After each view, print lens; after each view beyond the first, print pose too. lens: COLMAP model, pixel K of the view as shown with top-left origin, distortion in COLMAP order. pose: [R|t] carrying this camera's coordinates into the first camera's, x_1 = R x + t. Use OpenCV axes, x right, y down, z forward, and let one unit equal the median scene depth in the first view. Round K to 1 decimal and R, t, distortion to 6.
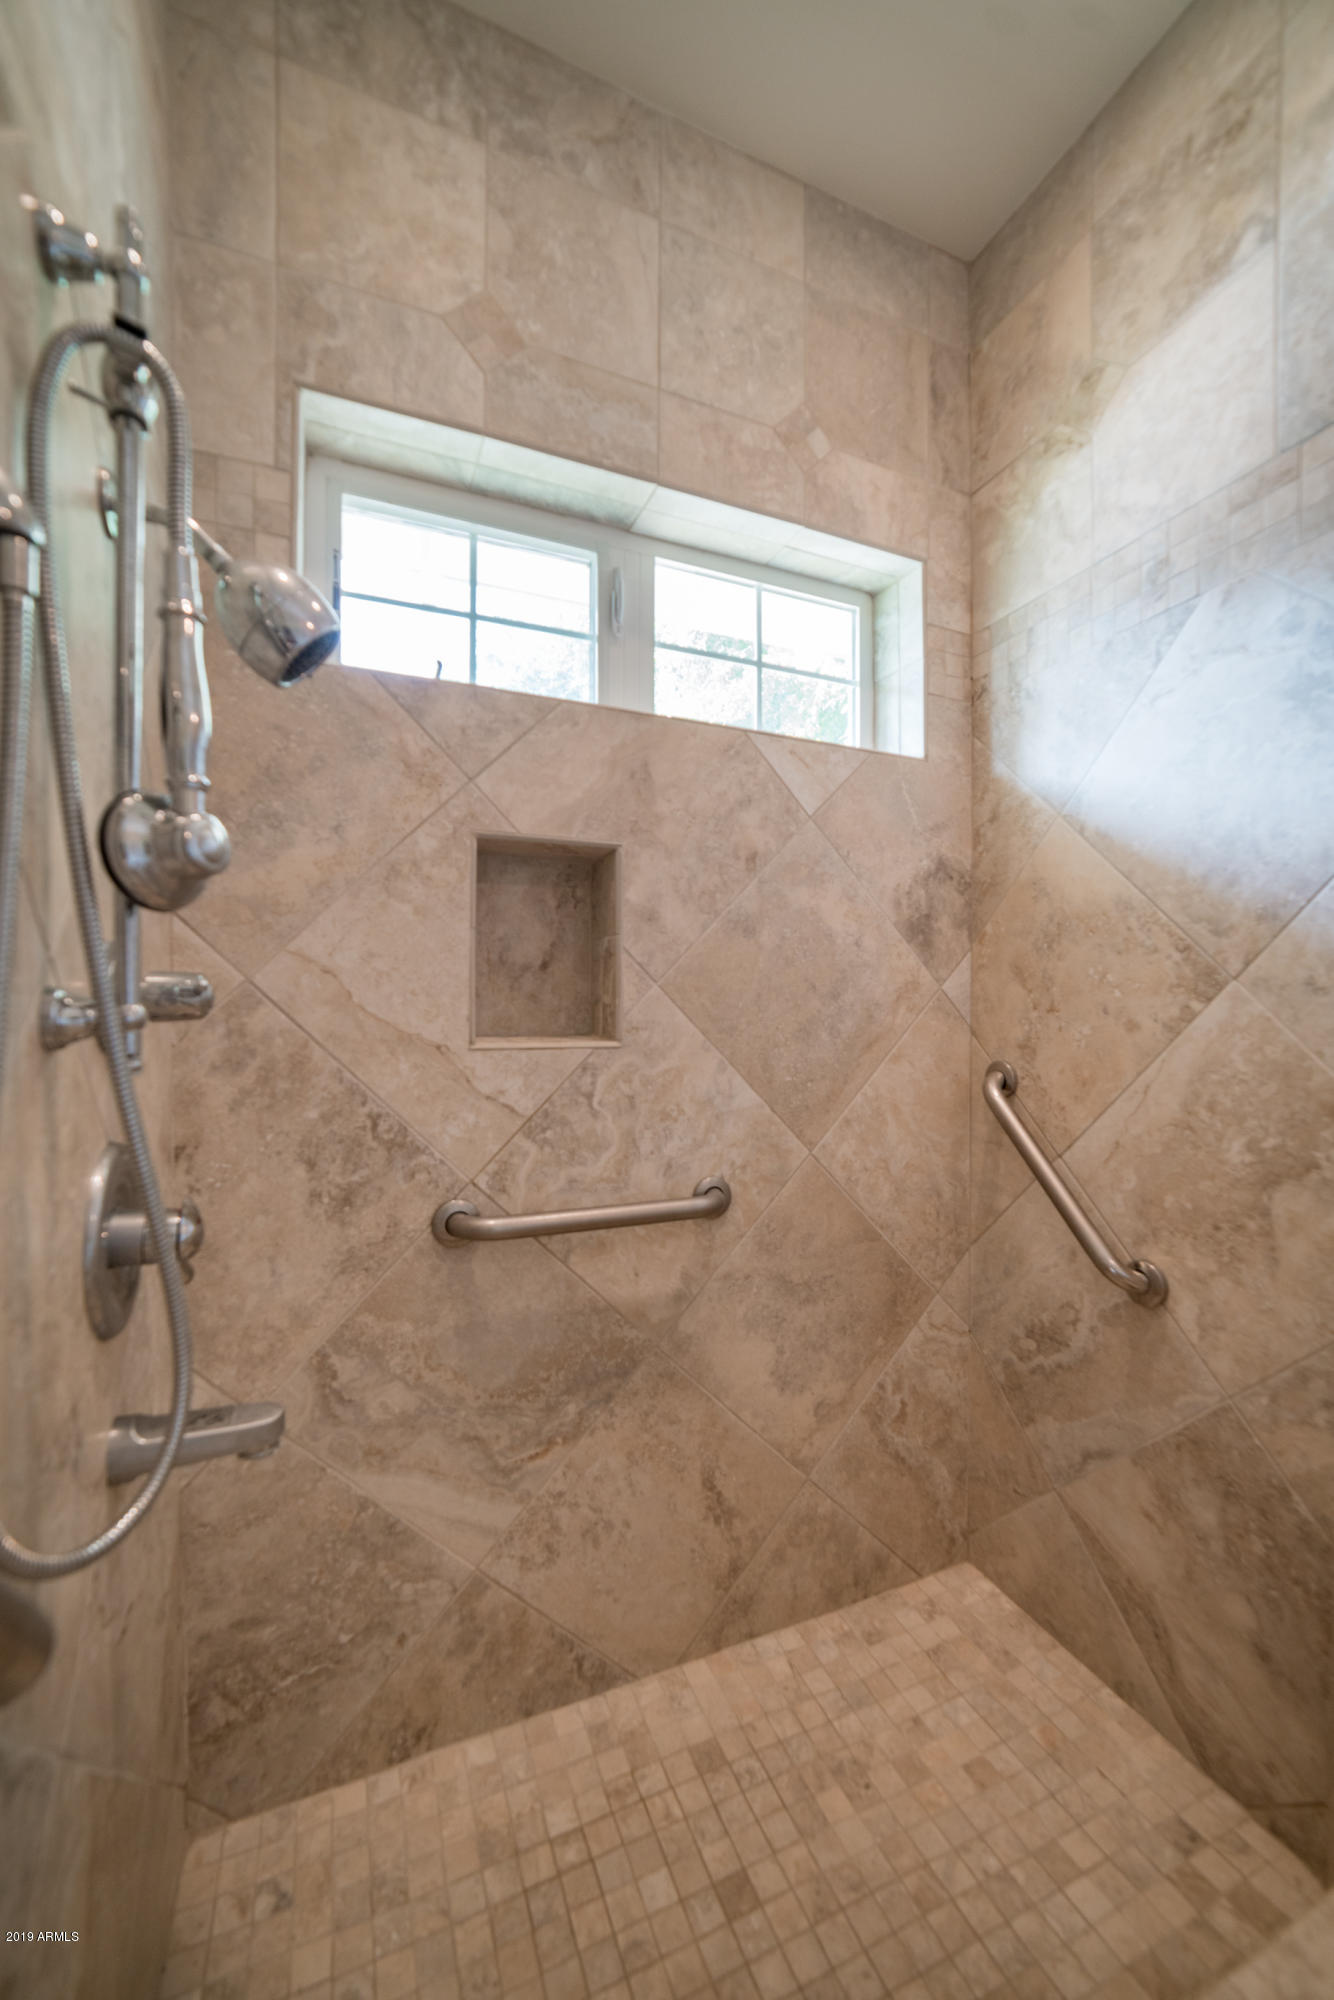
lens RADIAL K [[829.2, 0, 667.0], [0, 829.2, 1000.0], [0, 0, 1]] dist [-0.055160, 0.022668]
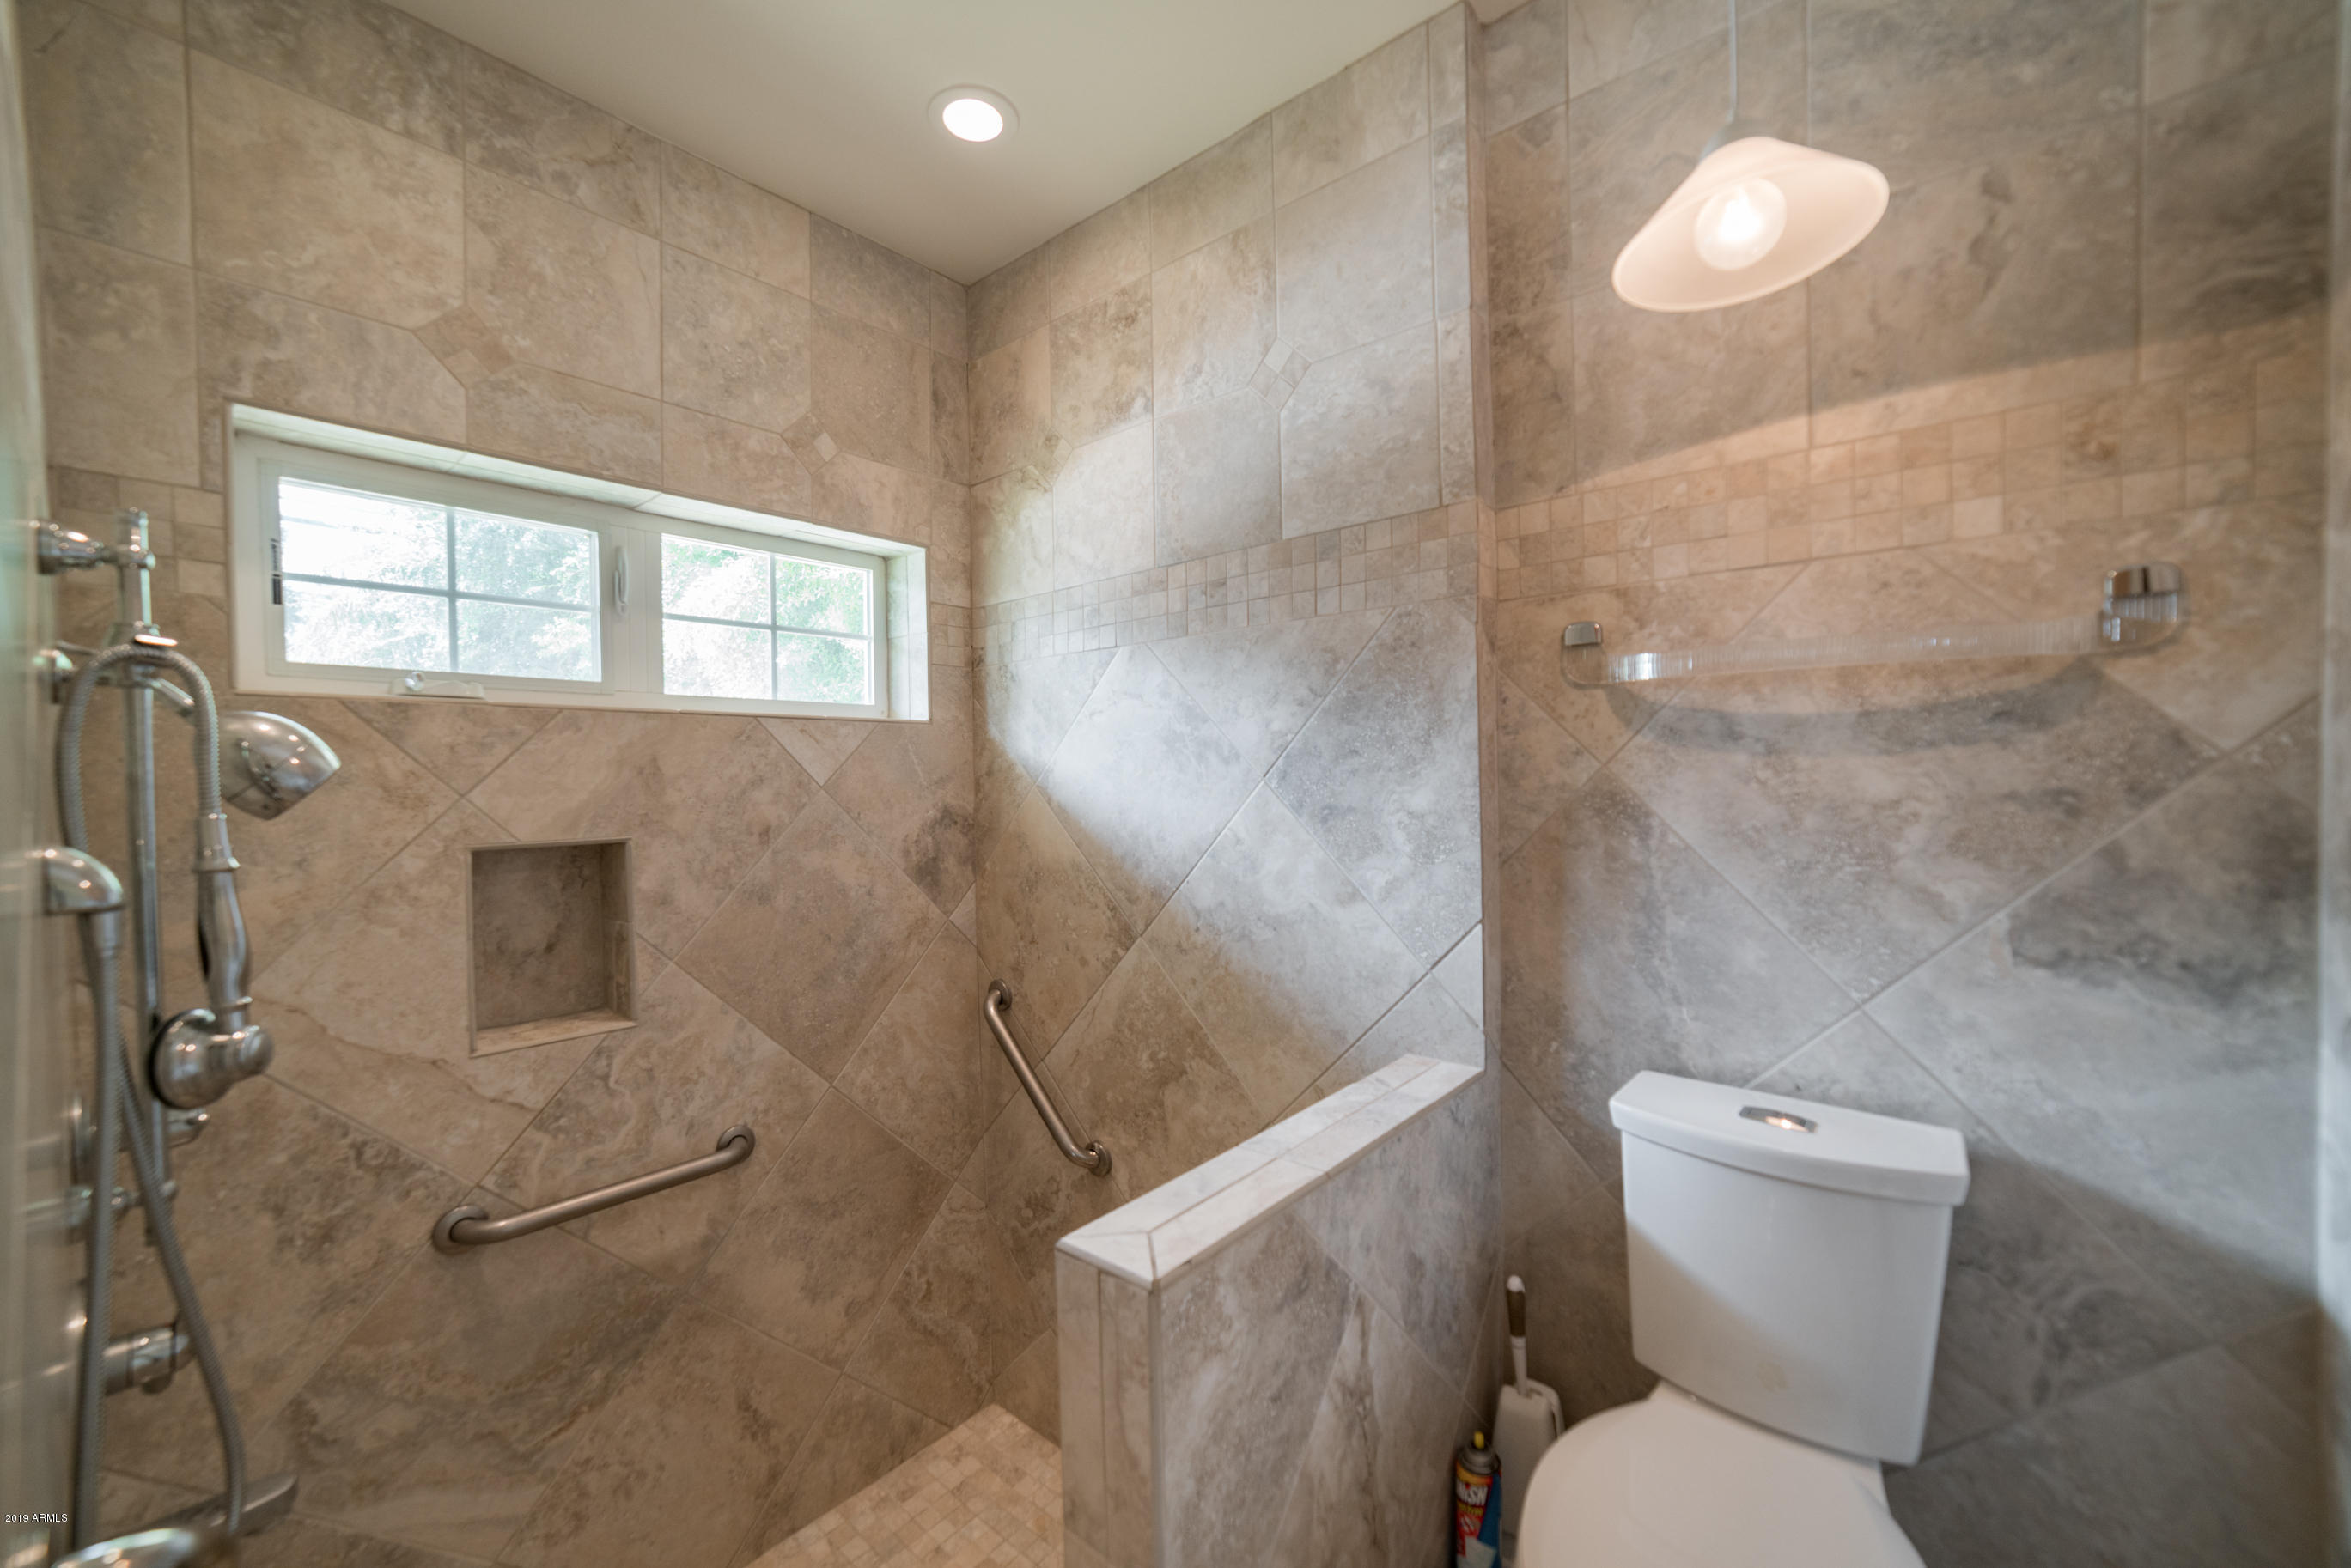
lens RADIAL K [[943.7, 0, 1175.5], [0, 943.7, 784.0], [0, 0, 1]] dist [-0.048498, 0.018356]
pose [[0.893297, -0.023776, 0.448837, 0.035636], [0.022061, 0.999716, 0.009050, -0.252944], [-0.448924, 0.001817, 0.893568, -0.387433]]
